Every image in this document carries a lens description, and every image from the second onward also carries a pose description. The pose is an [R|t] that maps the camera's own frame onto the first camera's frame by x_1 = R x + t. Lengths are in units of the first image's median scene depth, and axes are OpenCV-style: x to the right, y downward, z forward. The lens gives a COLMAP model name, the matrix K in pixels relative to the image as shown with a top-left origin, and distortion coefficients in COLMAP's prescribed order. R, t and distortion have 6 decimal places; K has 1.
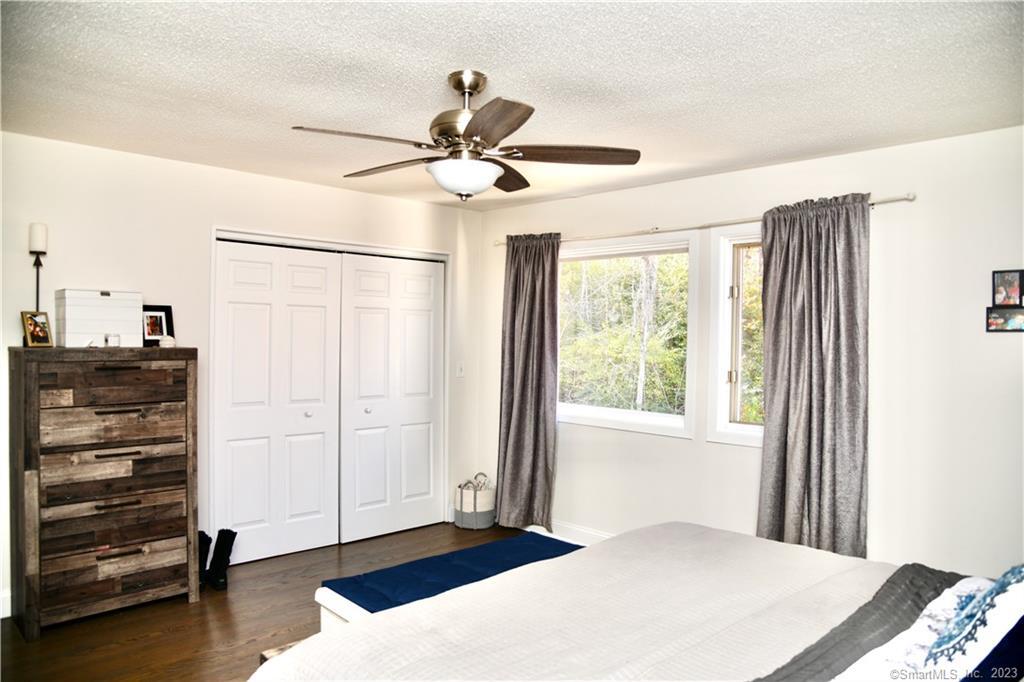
lens RADIAL K [[704.6, 0, 509.2], [0, 704.6, 335.2], [0, 0, 1]] dist [-0.093687, 0.030231]
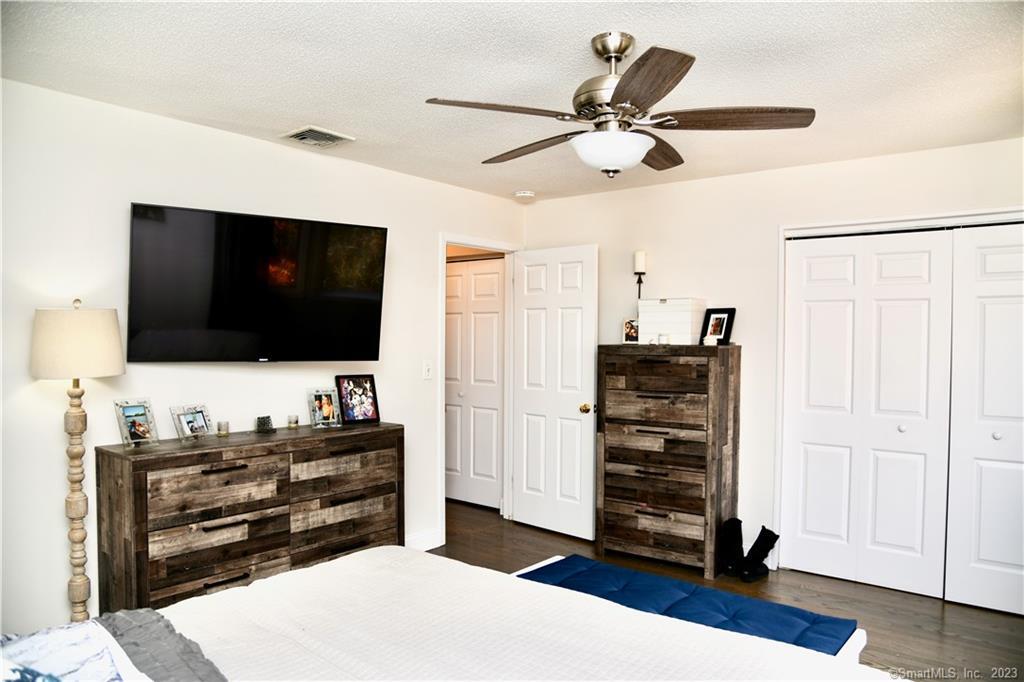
lens RADIAL K [[704.6, 0, 512.9], [0, 704.6, 341.5], [0, 0, 1]] dist [-0.093687, 0.030231]
pose [[0.116826, -0.003634, -0.993146, 0.637458], [-0.003098, 0.999987, -0.004024, 0.017915], [0.993148, 0.003547, 0.116813, 0.594180]]
